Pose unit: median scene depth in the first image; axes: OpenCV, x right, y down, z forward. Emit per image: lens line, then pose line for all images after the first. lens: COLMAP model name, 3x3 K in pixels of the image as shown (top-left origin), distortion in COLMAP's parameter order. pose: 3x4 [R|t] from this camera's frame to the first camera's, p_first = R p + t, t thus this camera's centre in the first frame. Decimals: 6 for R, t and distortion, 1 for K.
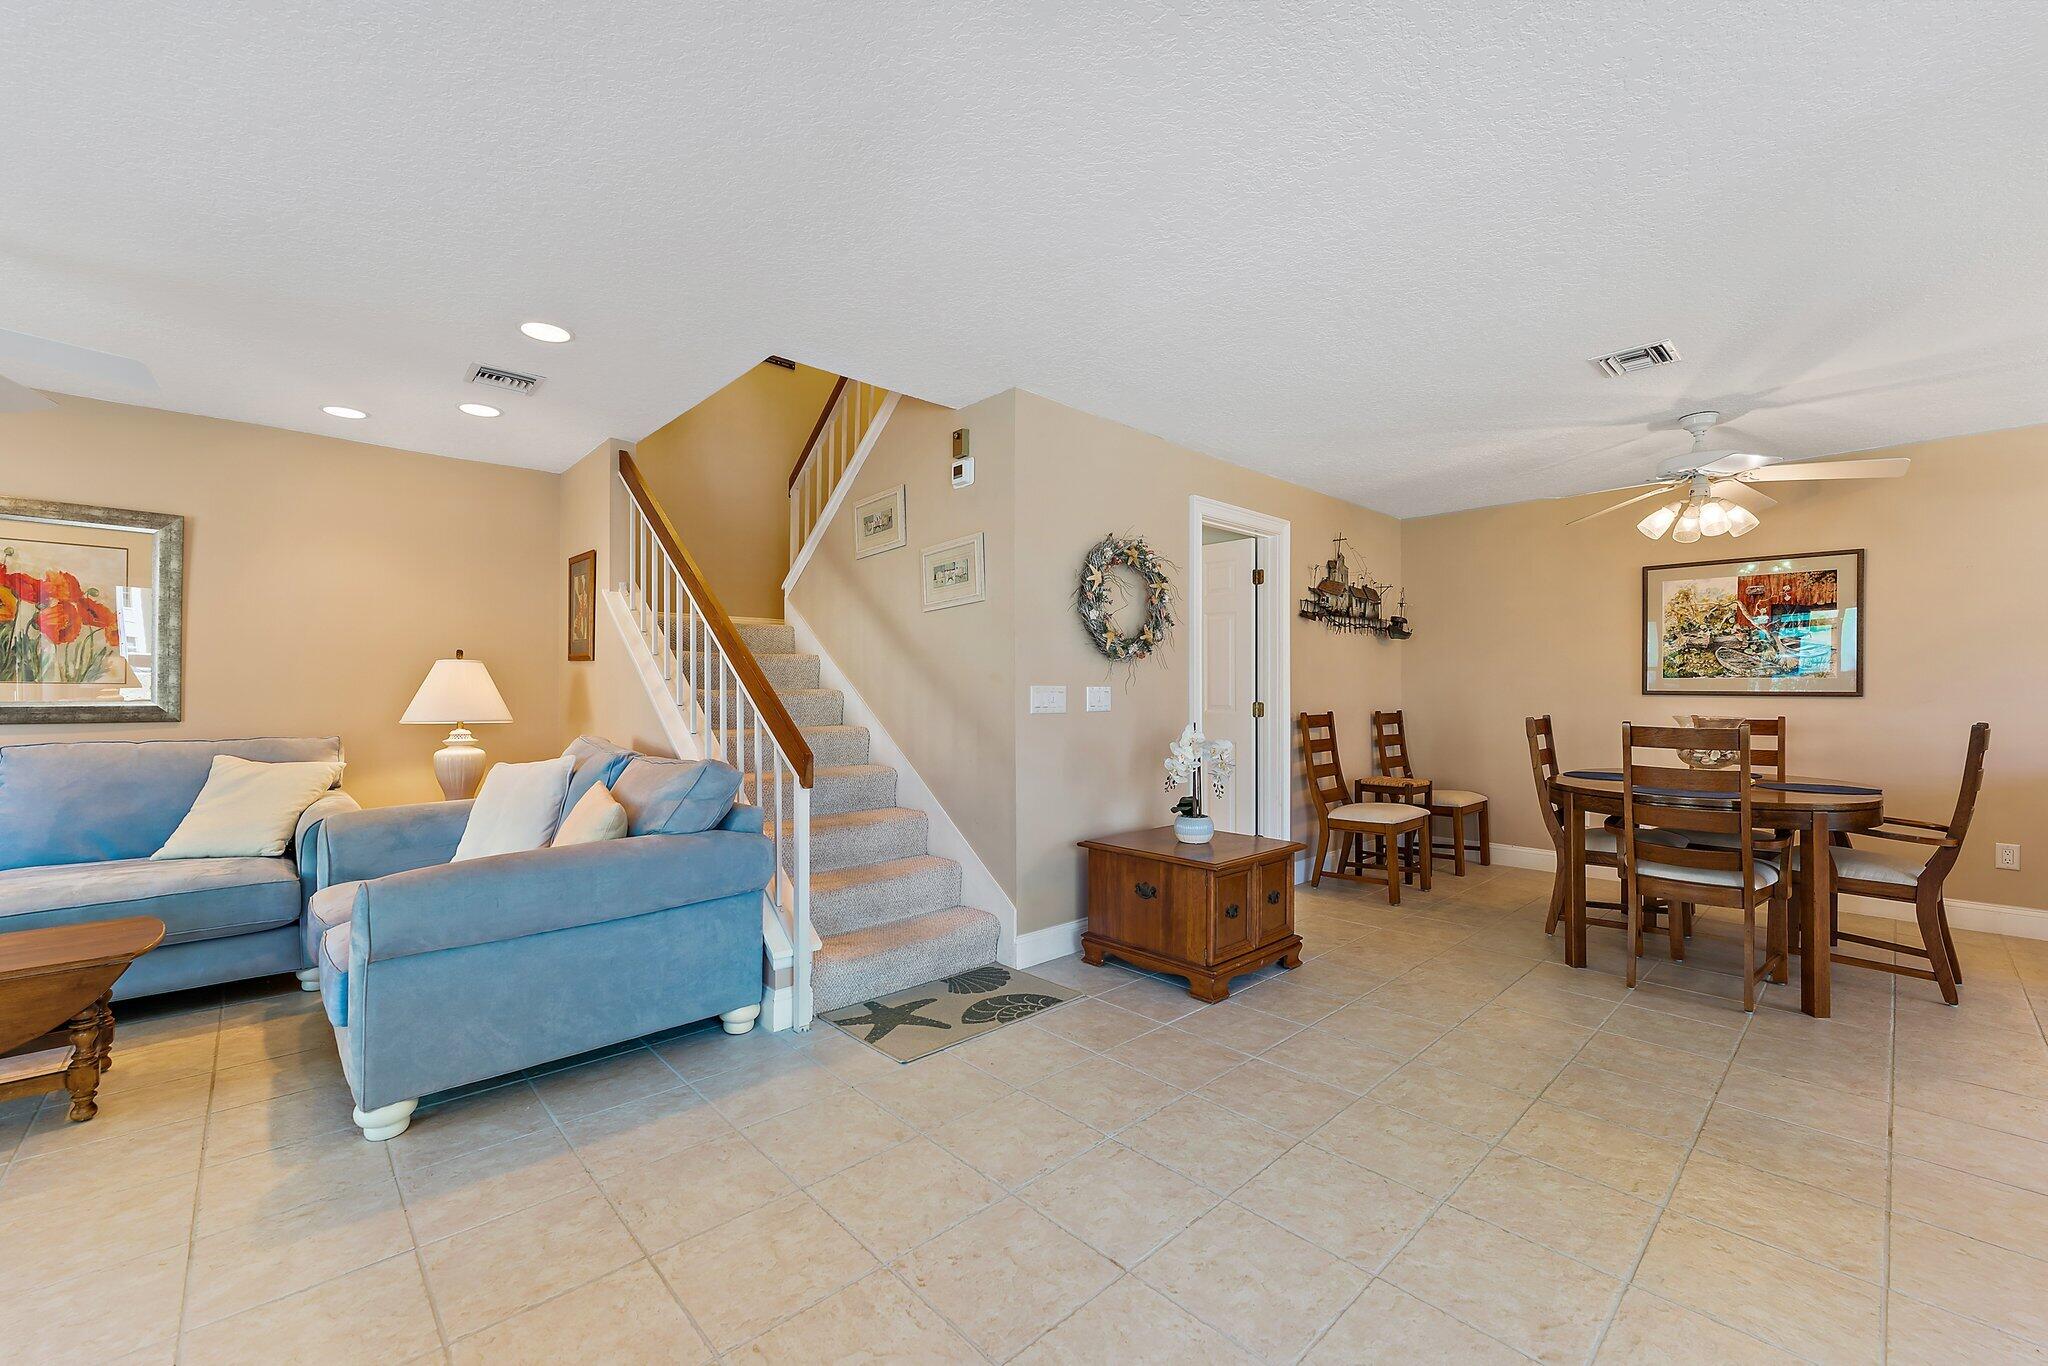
lens RADIAL K [[817.3, 0, 1044.2], [0, 817.3, 696.7], [0, 0, 1]] dist [-0.007557, -0.000101]
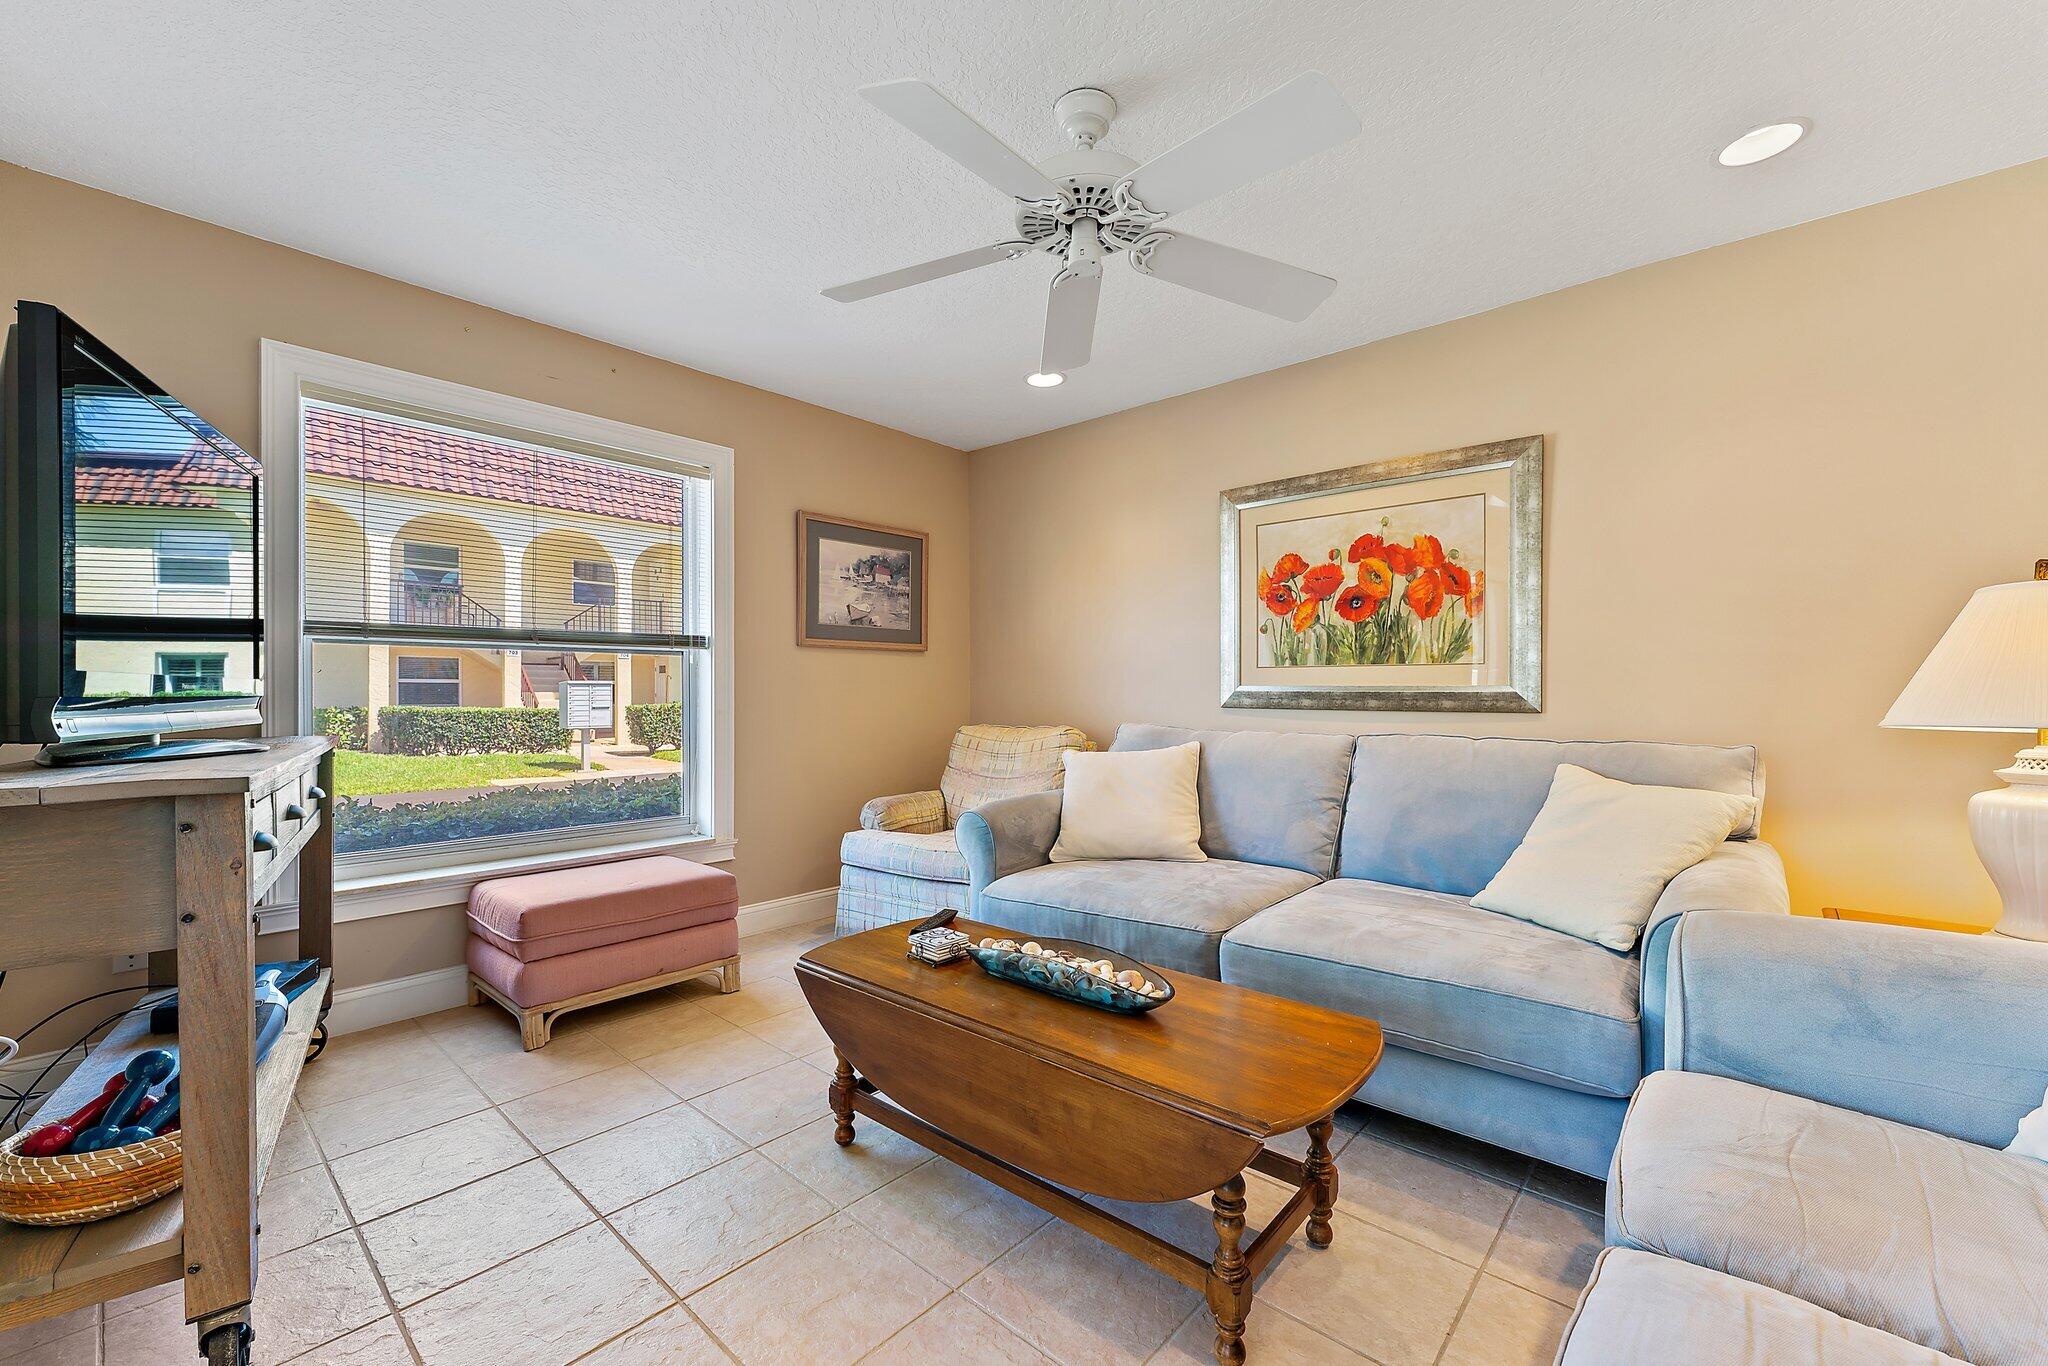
lens RADIAL K [[827.9, 0, 998.2], [0, 827.9, 686.7], [0, 0, 1]] dist [0.003095, 0.000217]
pose [[0.057432, -0.009338, -0.998306, -0.369933], [-0.005220, 0.999940, -0.009654, 0.017914], [0.998336, 0.005765, 0.057380, 0.504161]]
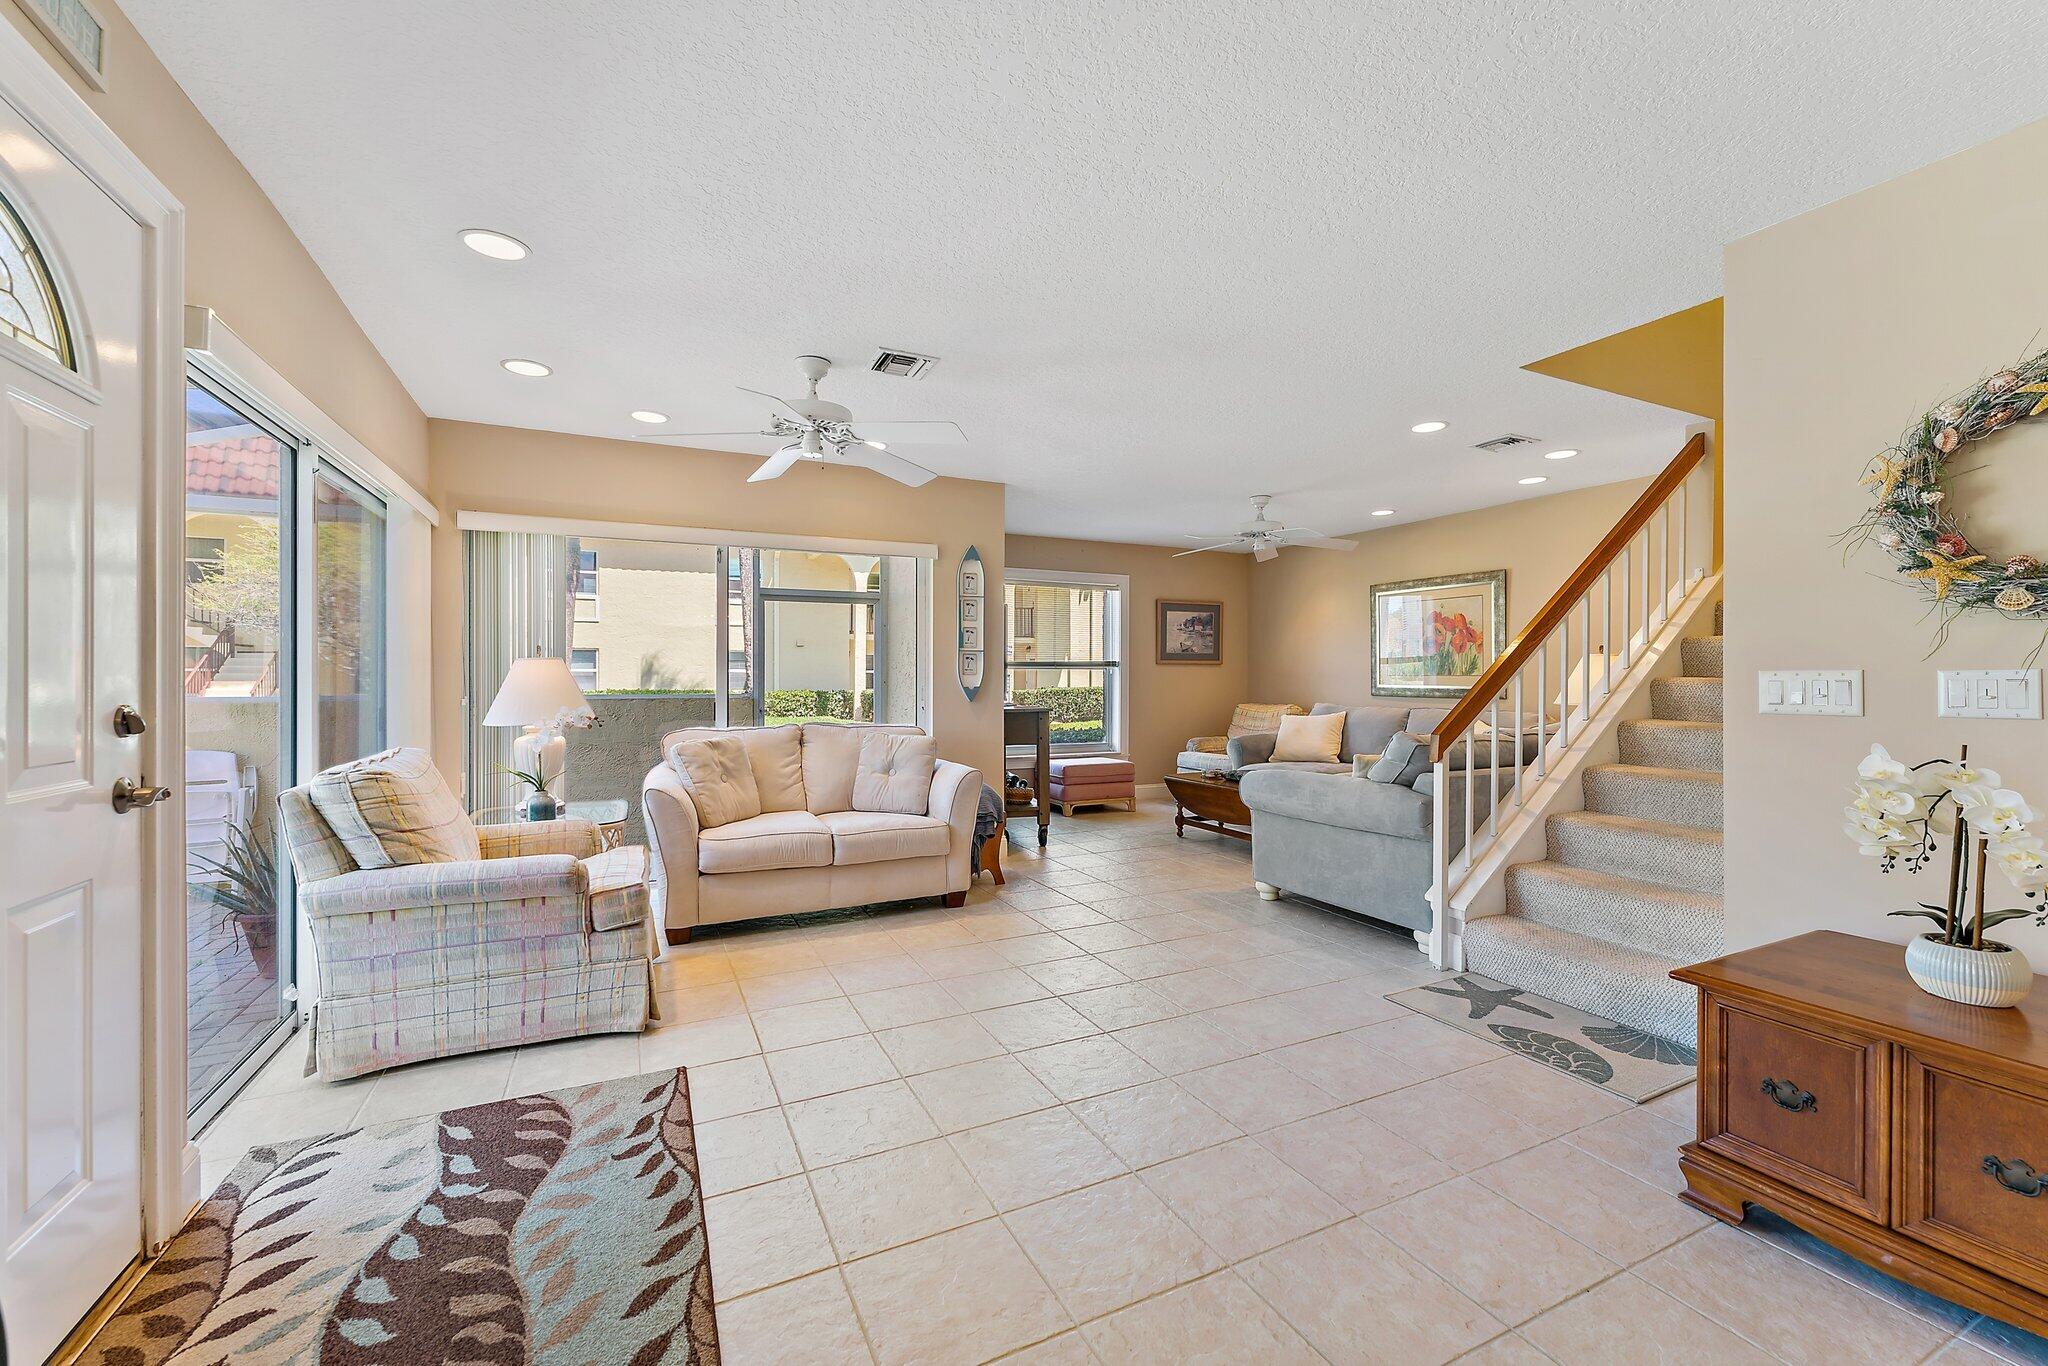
lens RADIAL K [[839.8, 0, 1029.2], [0, 839.8, 677.7], [0, 0, 1]] dist [0.002132, 0.000521]
pose [[-0.295607, -0.002854, -0.955305, 0.855996], [-0.008758, 0.999962, -0.000277, -0.003578], [0.955270, 0.008285, -0.295620, 0.653352]]
